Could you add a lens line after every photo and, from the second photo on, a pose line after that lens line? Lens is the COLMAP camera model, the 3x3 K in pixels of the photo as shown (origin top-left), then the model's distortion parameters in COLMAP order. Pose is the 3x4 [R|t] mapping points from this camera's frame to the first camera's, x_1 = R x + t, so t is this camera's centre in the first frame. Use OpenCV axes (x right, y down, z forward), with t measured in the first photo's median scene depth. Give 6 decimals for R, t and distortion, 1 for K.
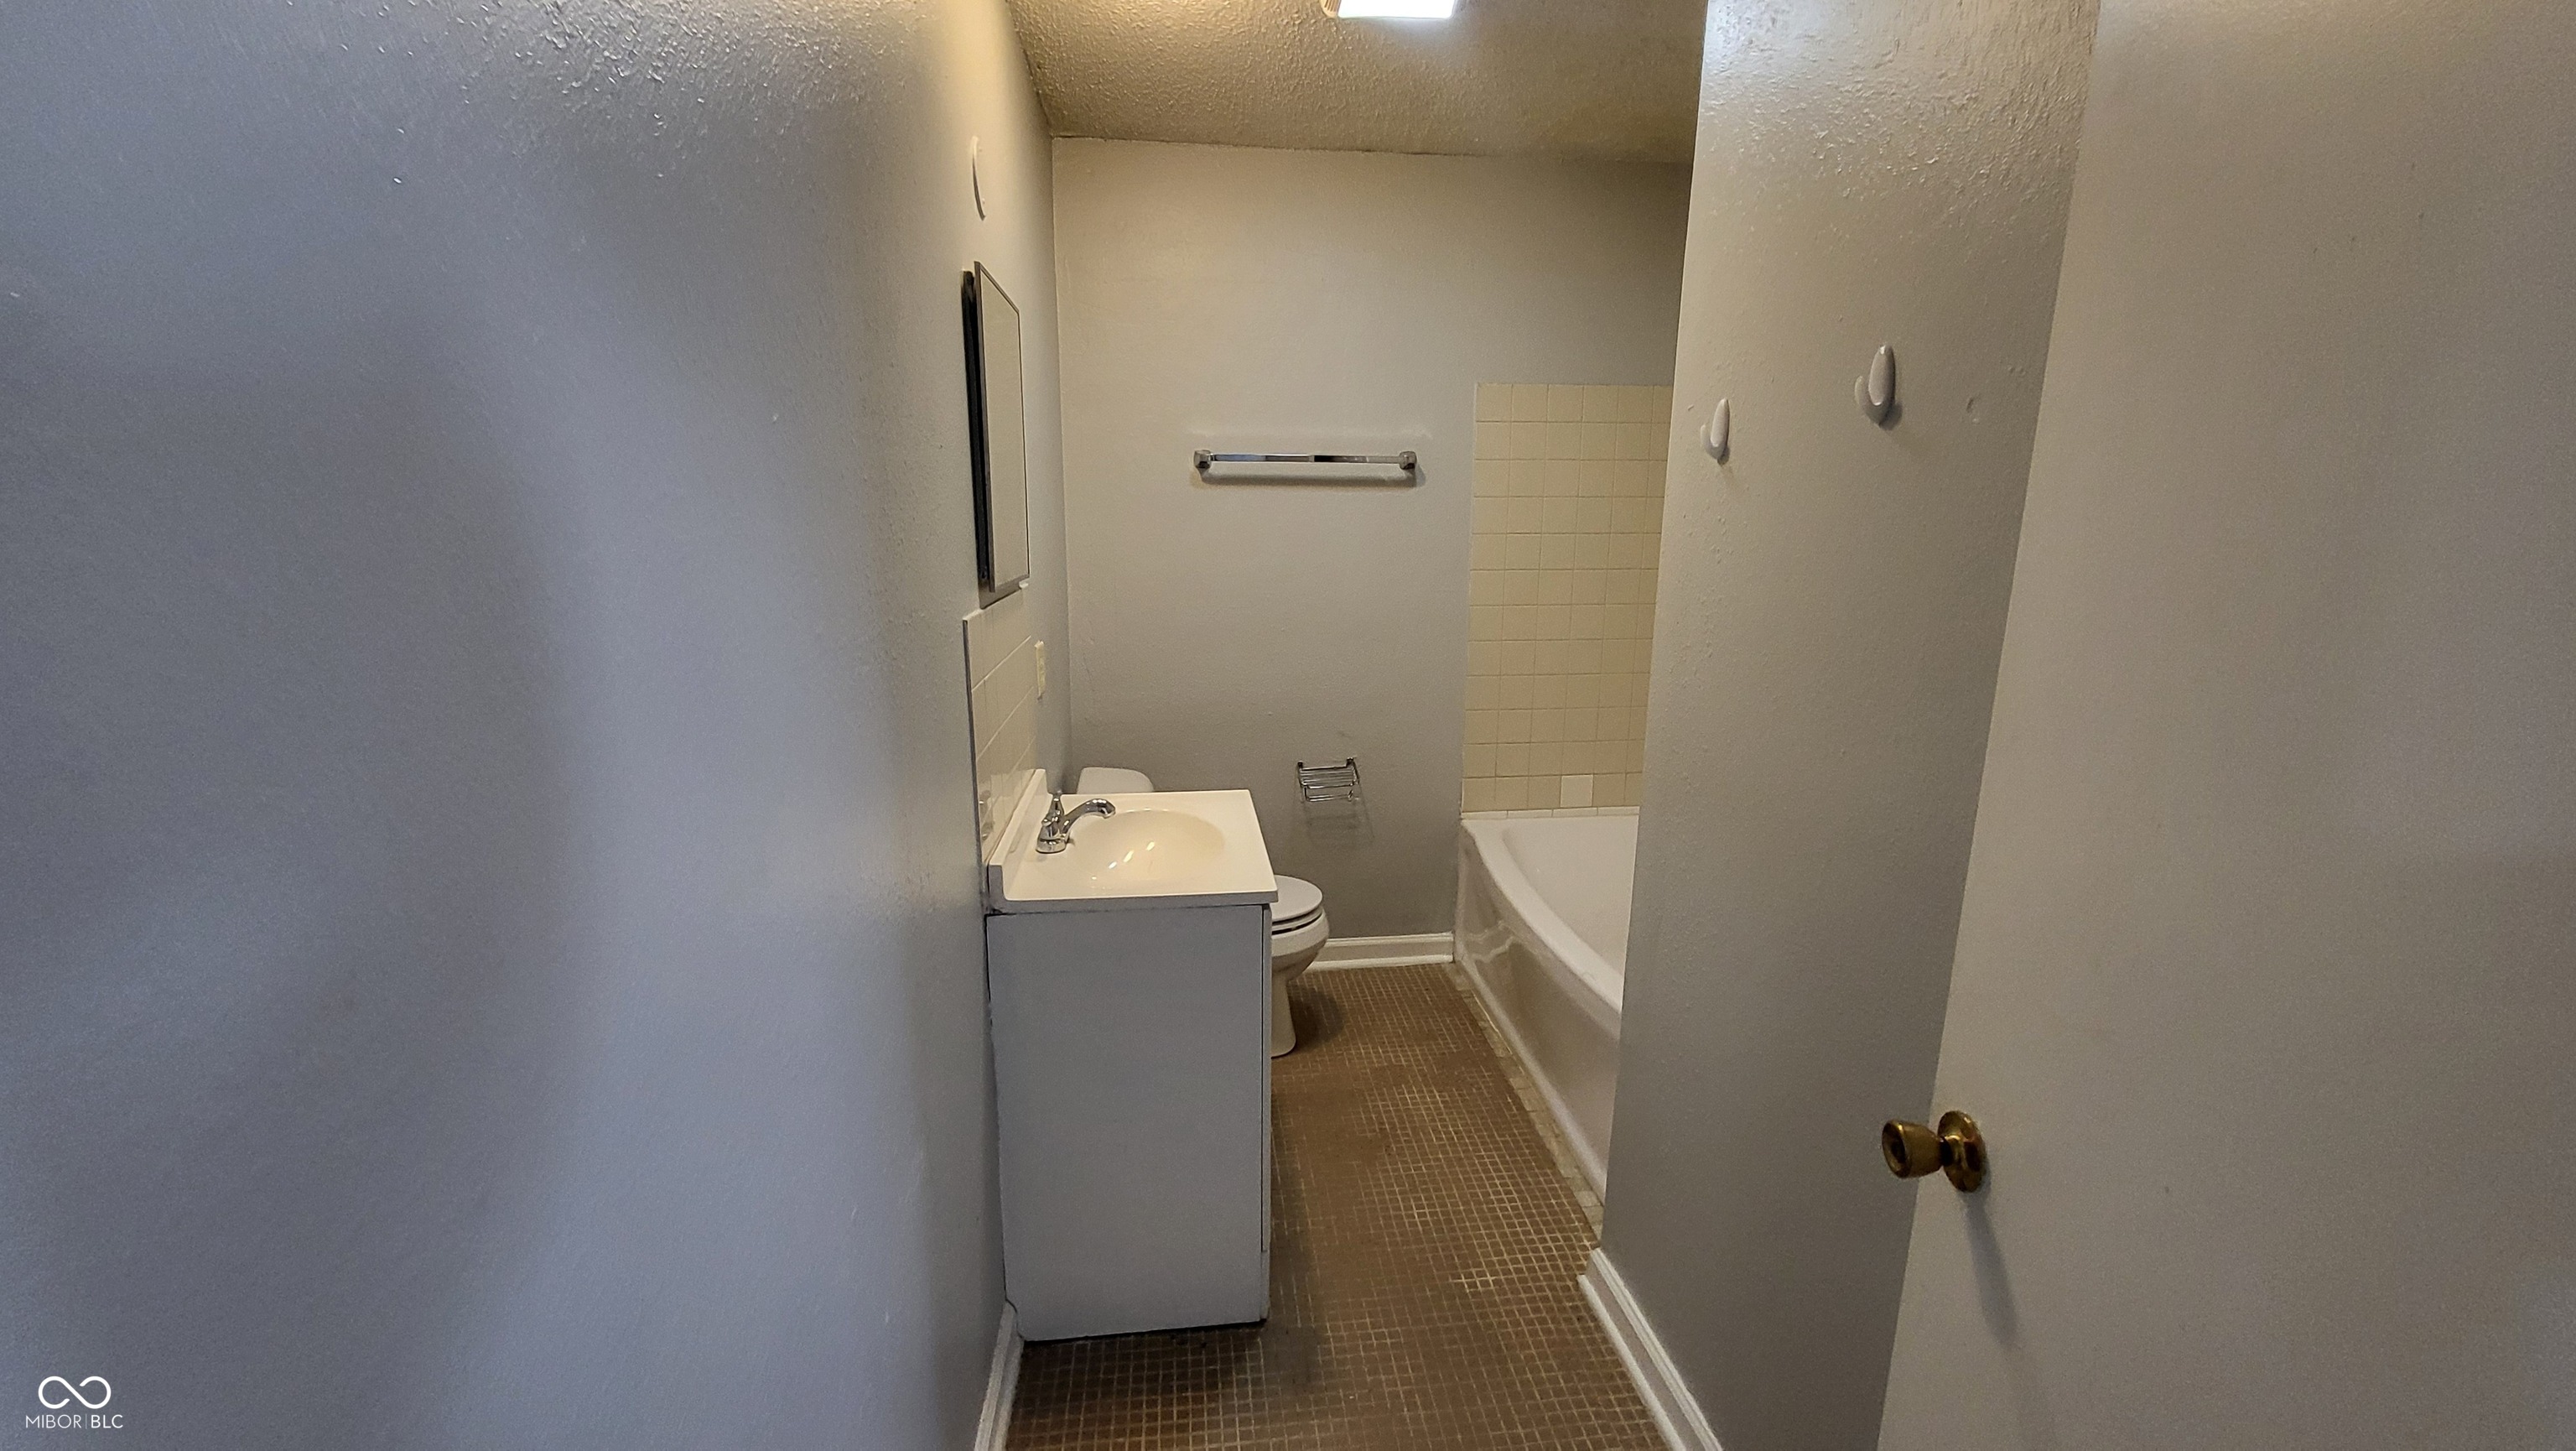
lens RADIAL K [[1015.1, 0, 1285.5], [0, 1015.1, 723.6], [0, 0, 1]] dist [-0.000754, -0.000876]
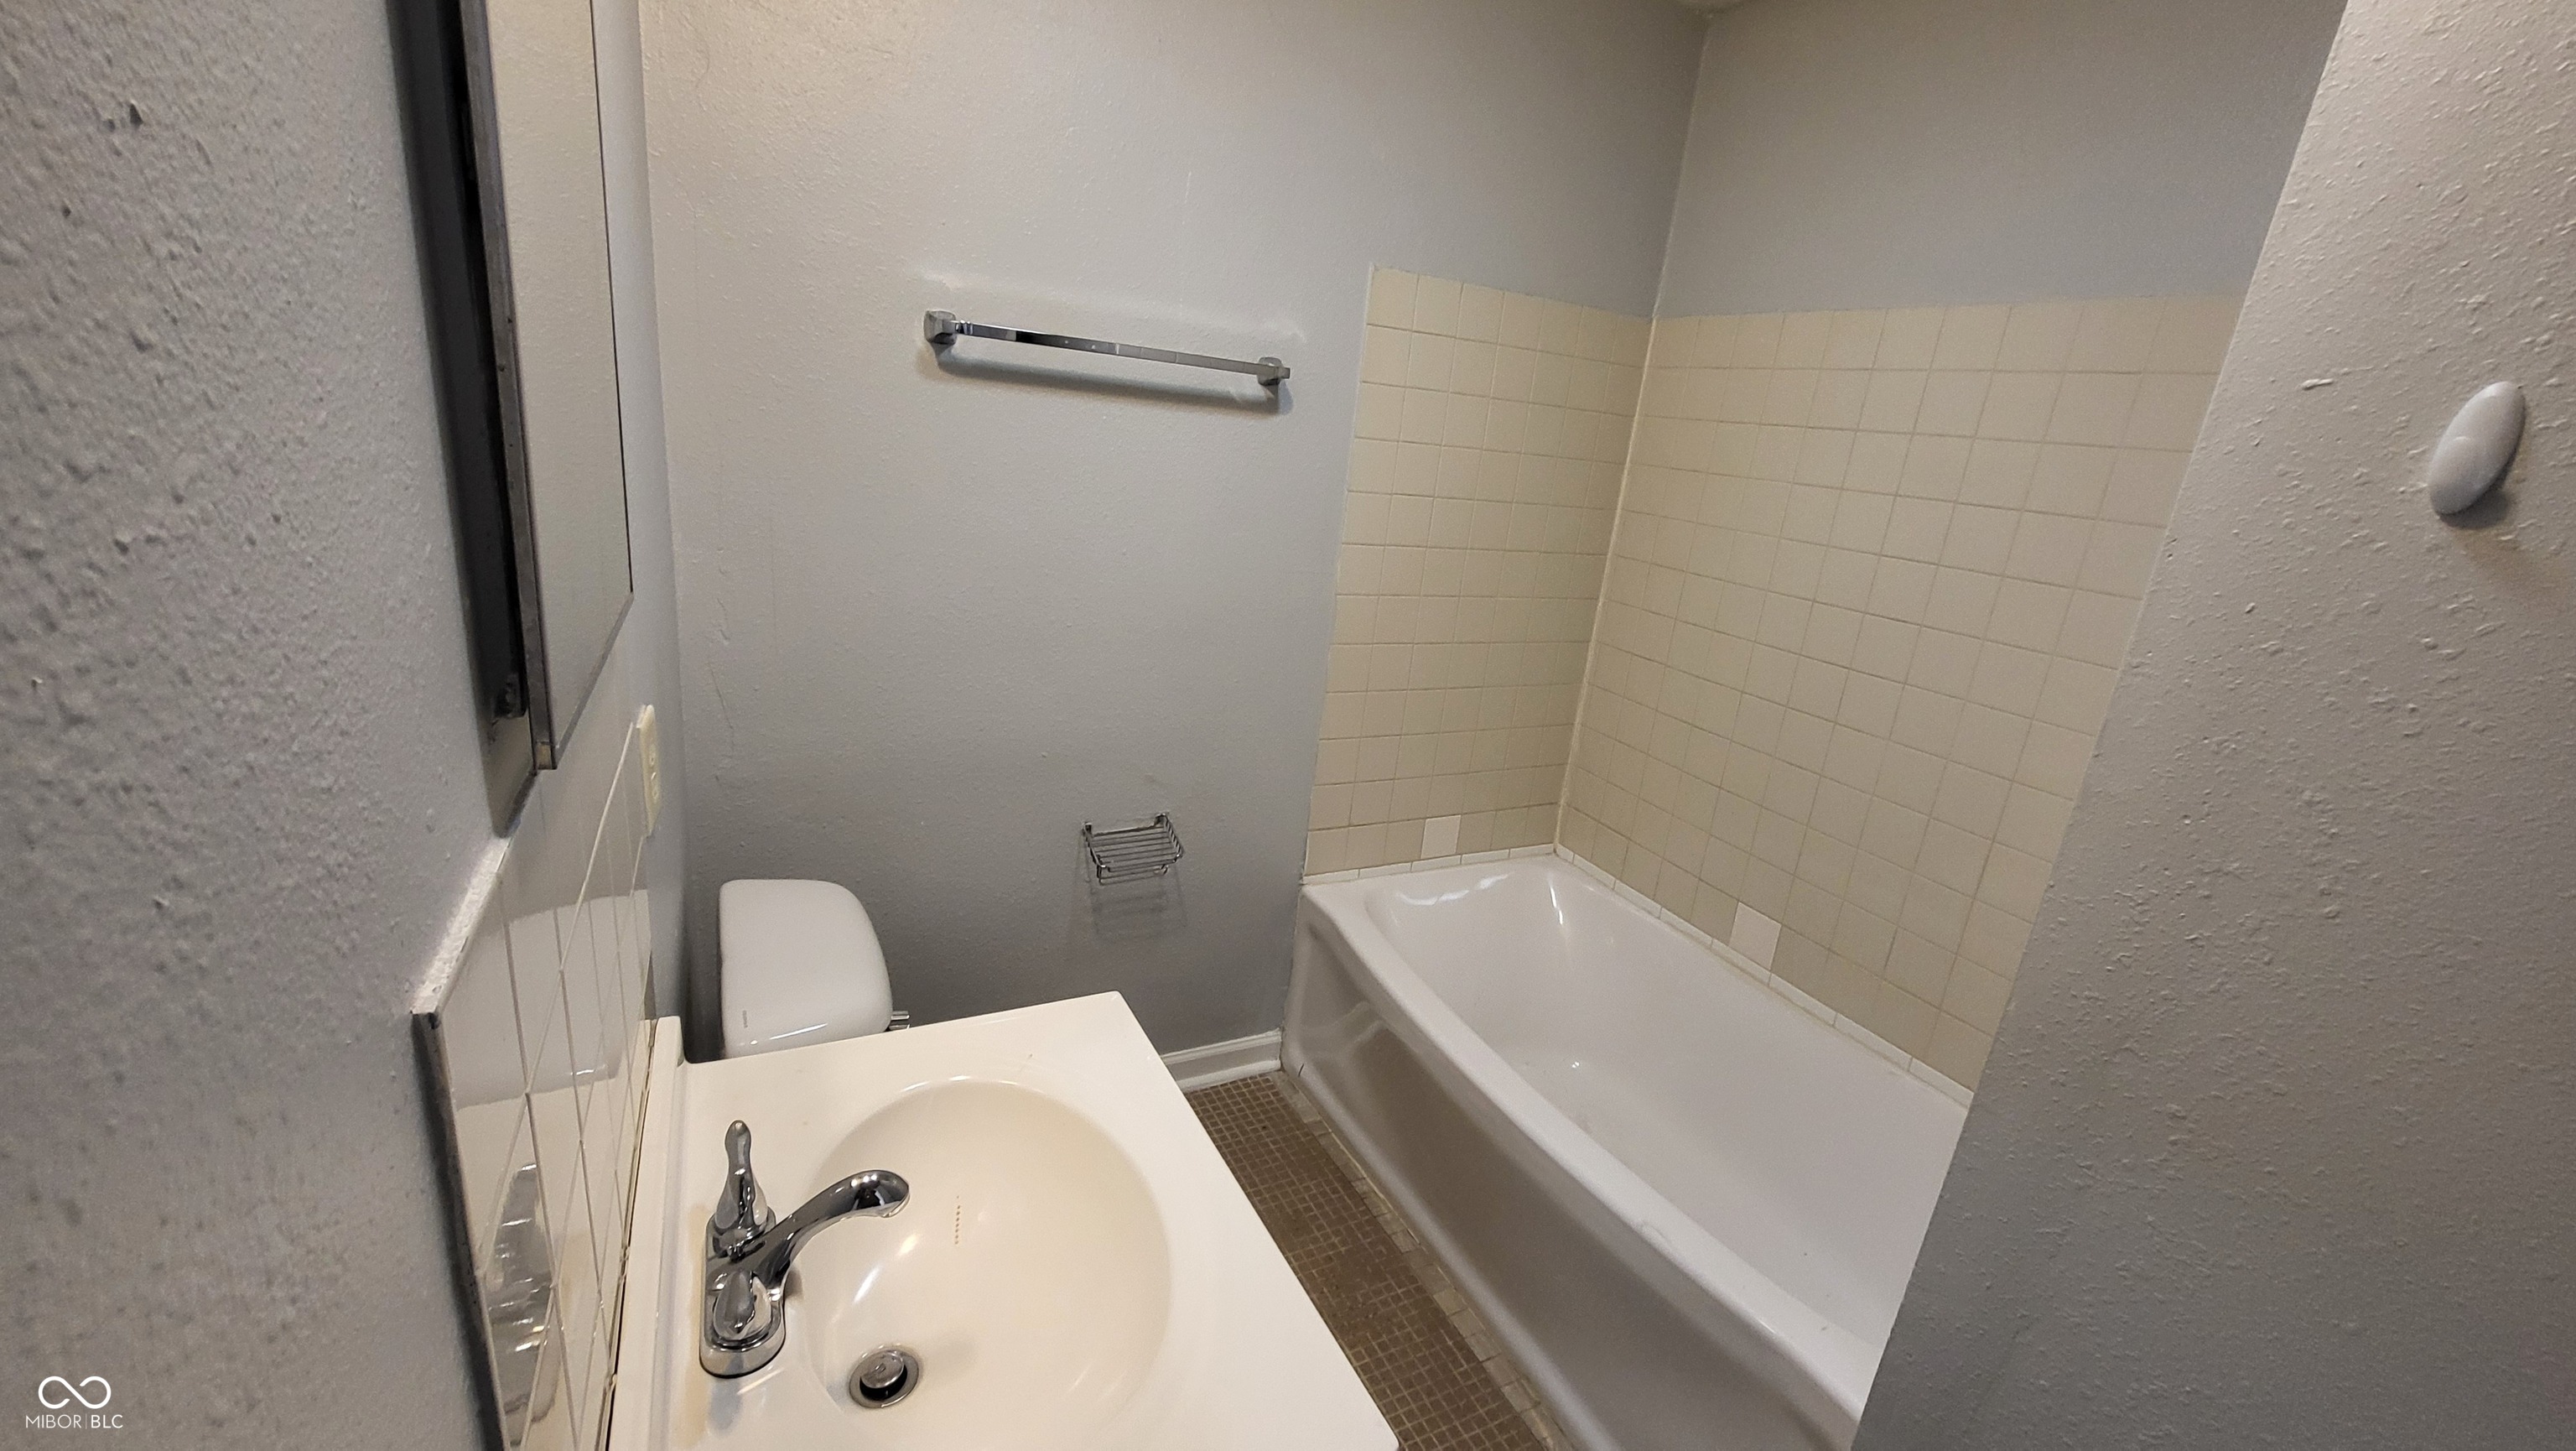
lens RADIAL K [[1015.1, 0, 1293.6], [0, 1015.1, 726.8], [0, 0, 1]] dist [-0.000754, -0.000876]
pose [[0.927164, -0.015171, 0.374348, -0.111537], [-0.023161, 0.994948, 0.097684, -0.095997], [-0.373939, -0.099240, 0.922129, 0.369421]]
